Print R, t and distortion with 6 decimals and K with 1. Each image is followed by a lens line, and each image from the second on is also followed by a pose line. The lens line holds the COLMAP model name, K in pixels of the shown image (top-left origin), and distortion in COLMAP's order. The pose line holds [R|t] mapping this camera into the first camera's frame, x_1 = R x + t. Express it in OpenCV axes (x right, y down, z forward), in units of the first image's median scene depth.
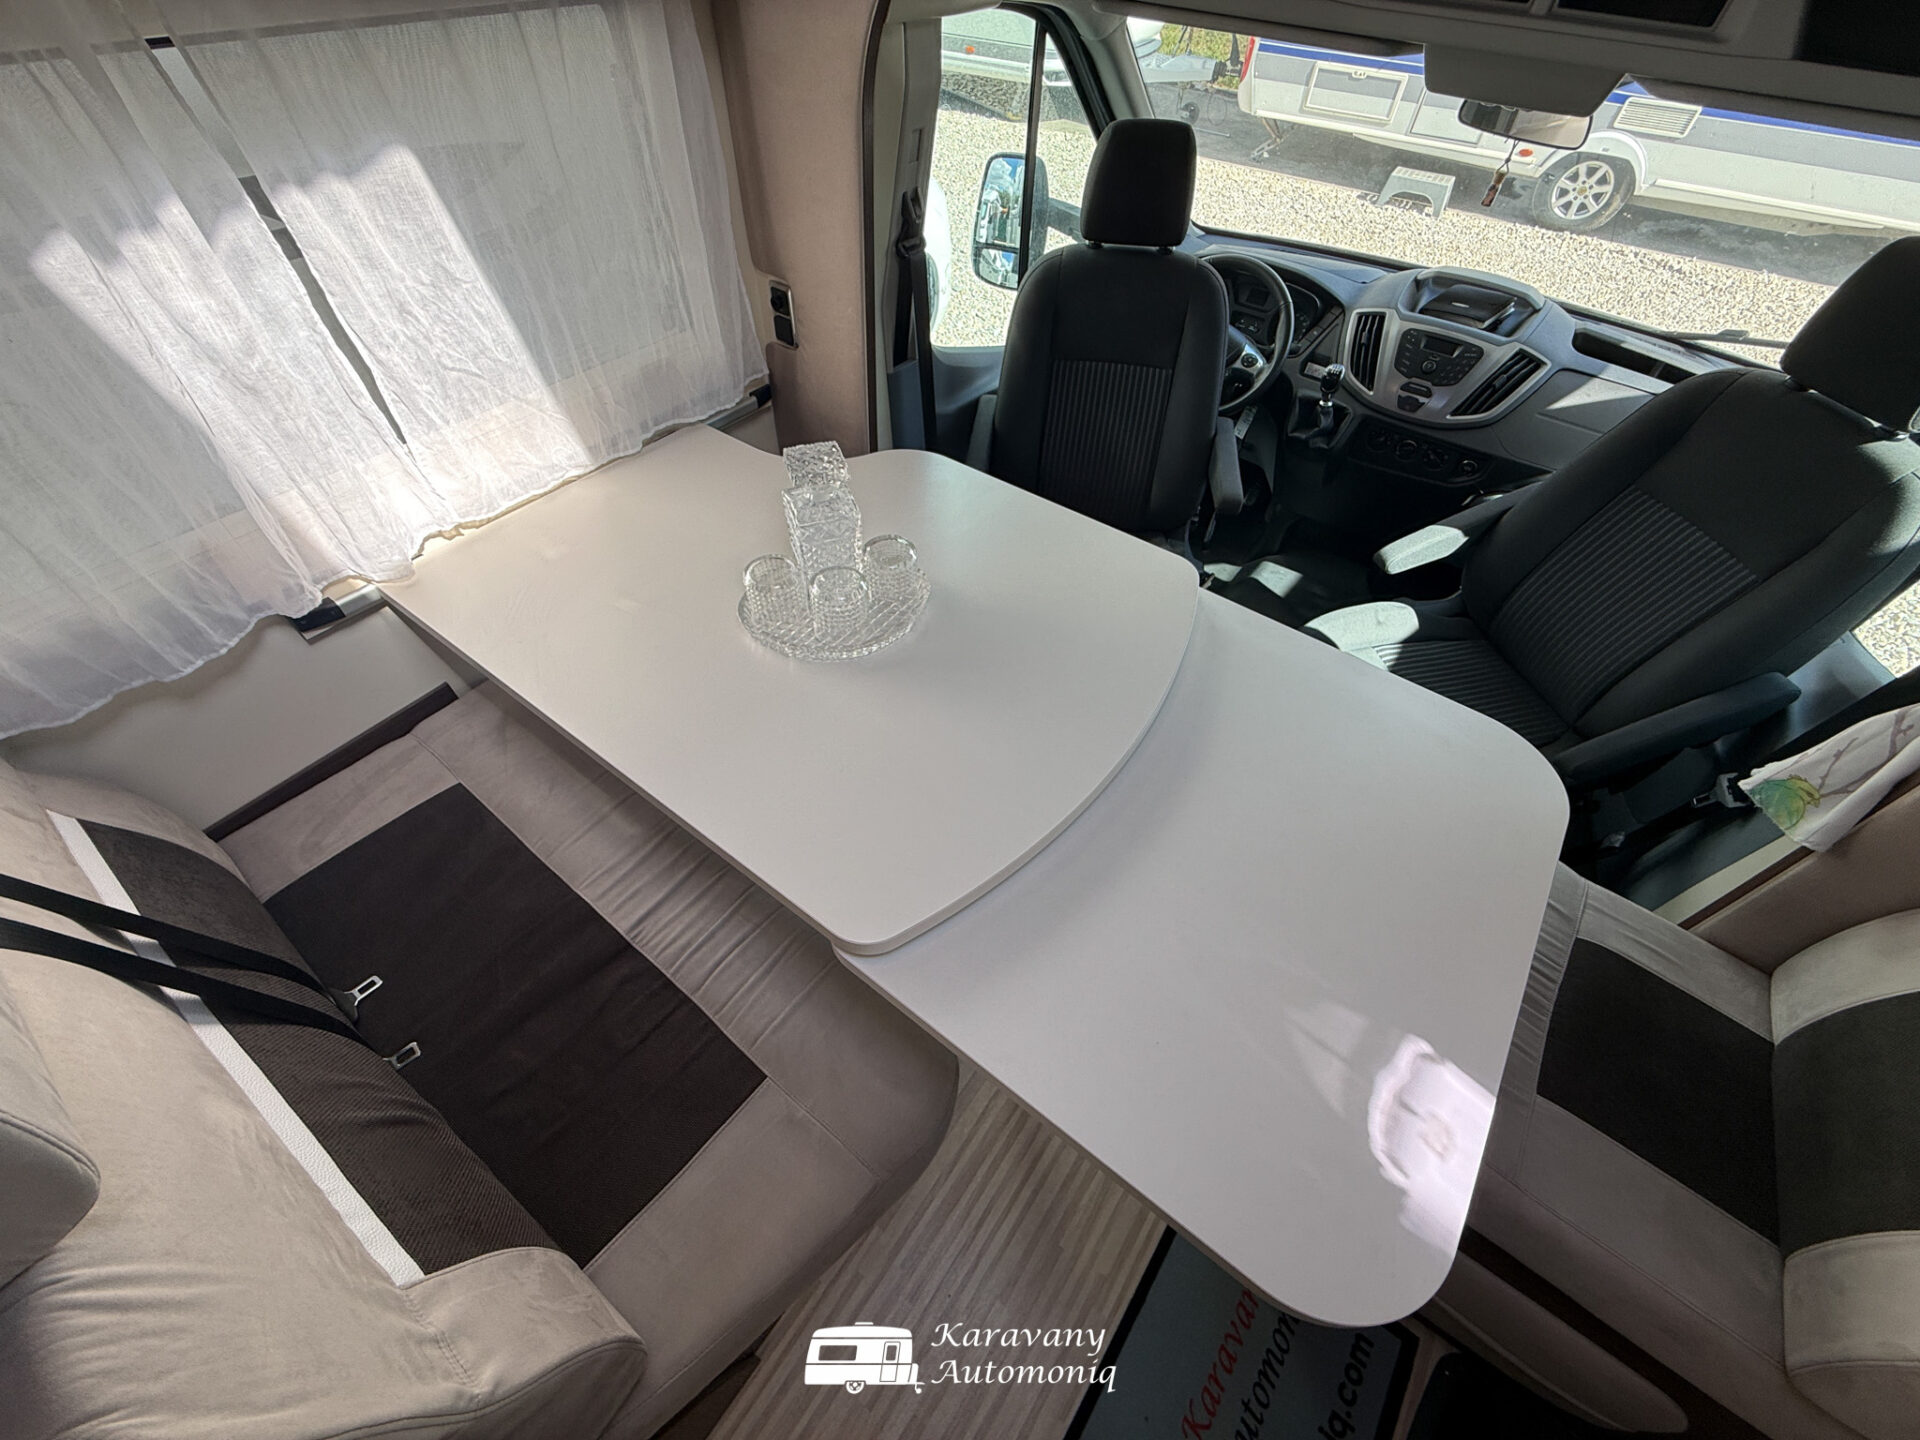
lens RADIAL K [[758.5, 0, 960.0], [0, 758.5, 720.0], [0, 0, 1]] dist [0.000013, 0.000545]
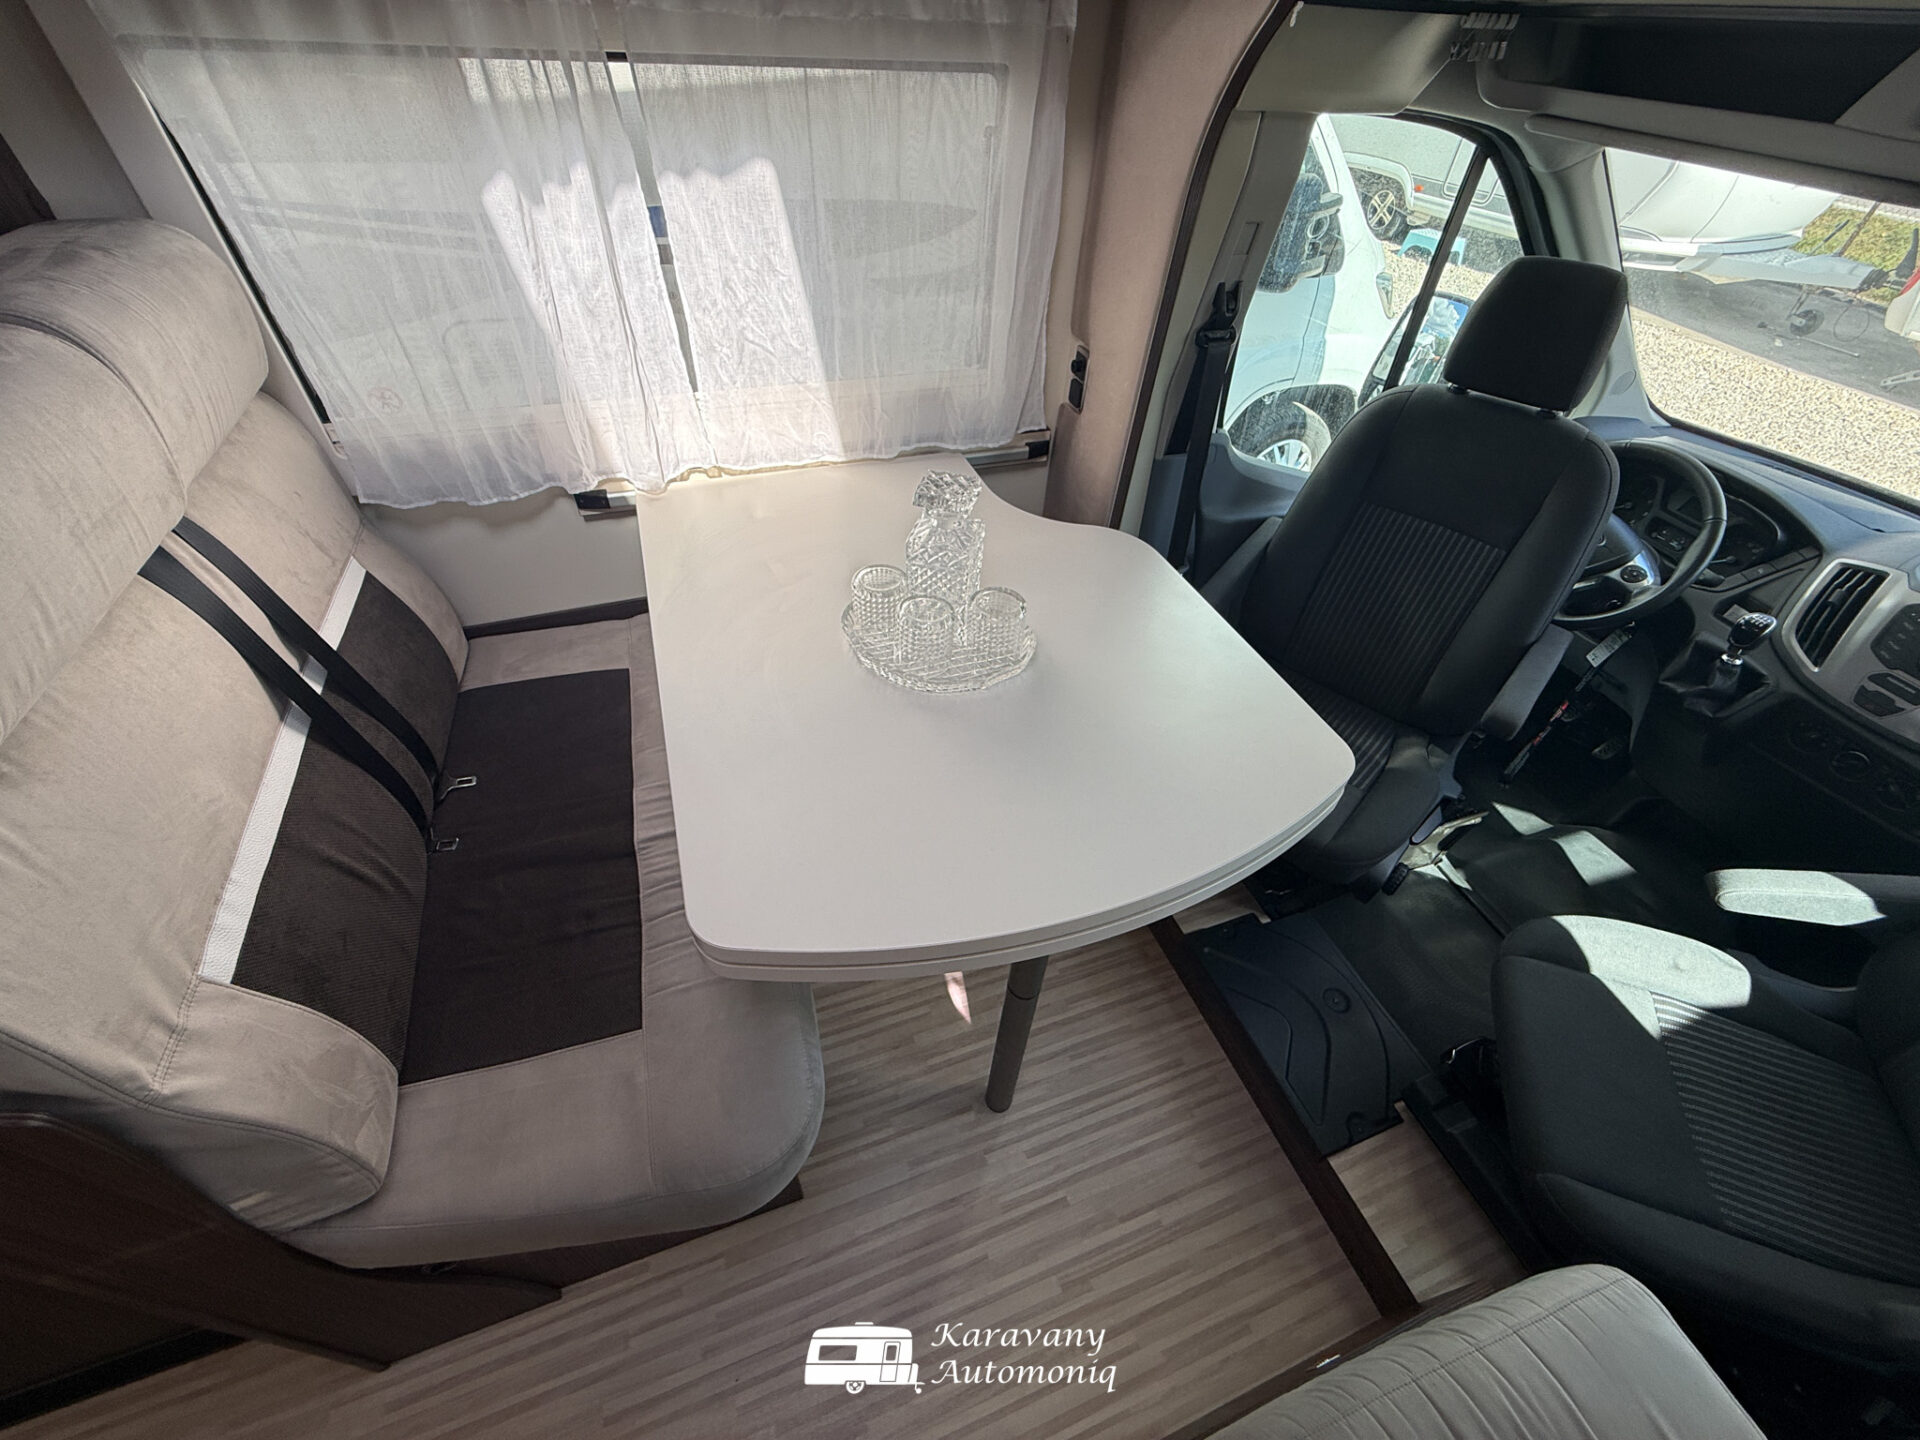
lens RADIAL K [[759.1, 0, 960.0], [0, 759.1, 720.0], [0, 0, 1]] dist [-0.001921, 0.000380]
pose [[0.831401, 0.390974, -0.394856, 0.196075], [-0.432758, 0.901315, -0.018752, -0.034398], [0.348558, 0.186467, 0.918552, 0.093589]]
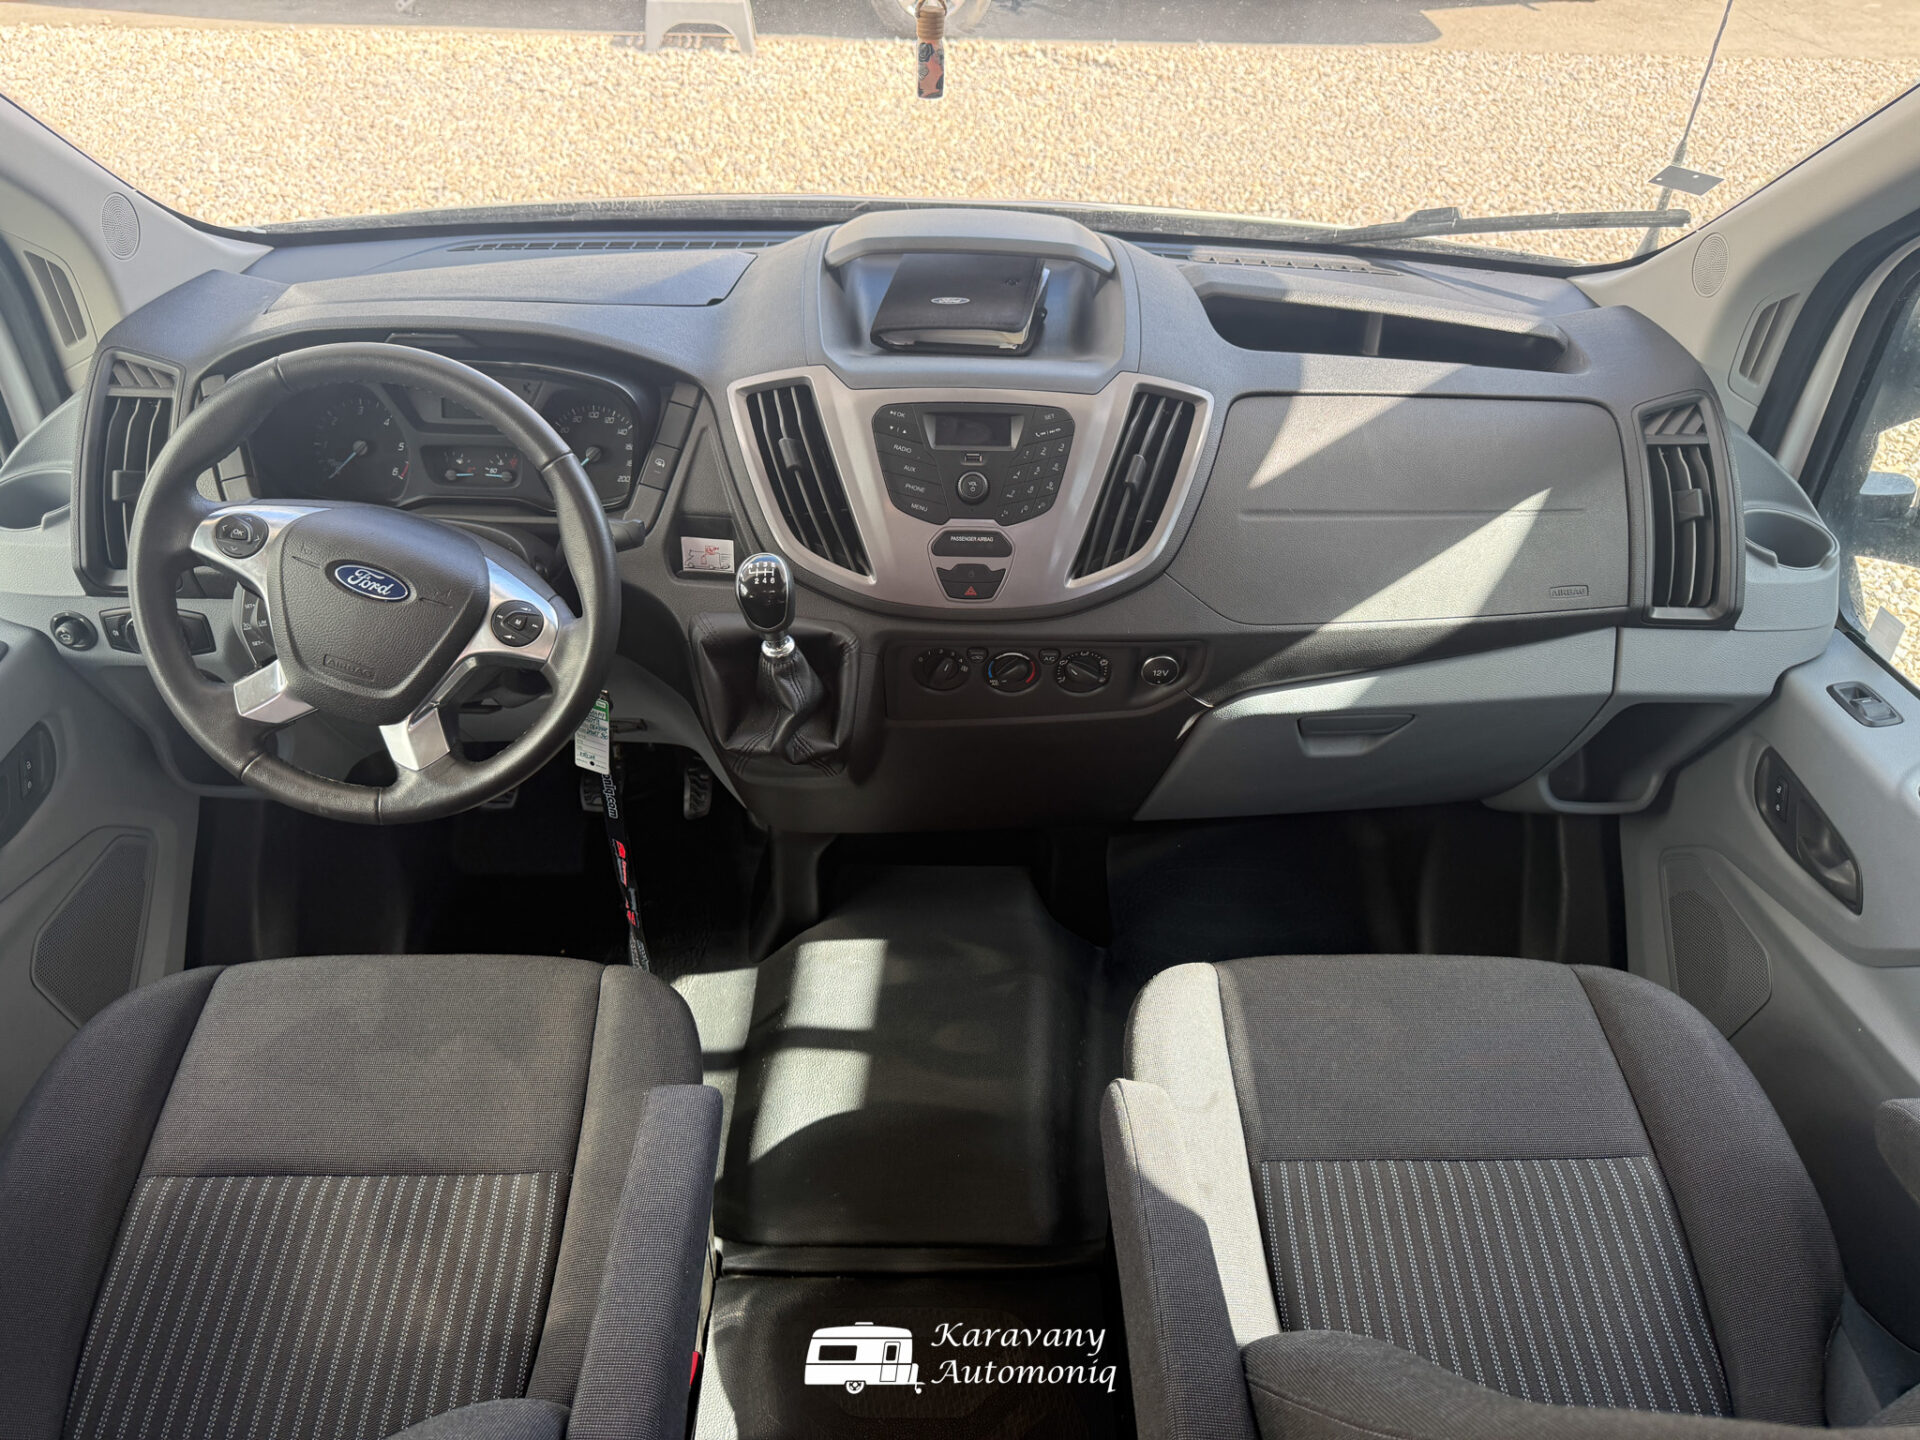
lens RADIAL K [[1367.3, 0, 960.0], [0, 1367.3, 720.0], [0, 0, 1]] dist [0.097046, -0.164657]
pose [[0.798706, -0.389046, 0.459034, 0.268921], [0.455828, 0.889190, -0.039512, -0.358397], [-0.392797, 0.240799, 0.887540, 0.448526]]
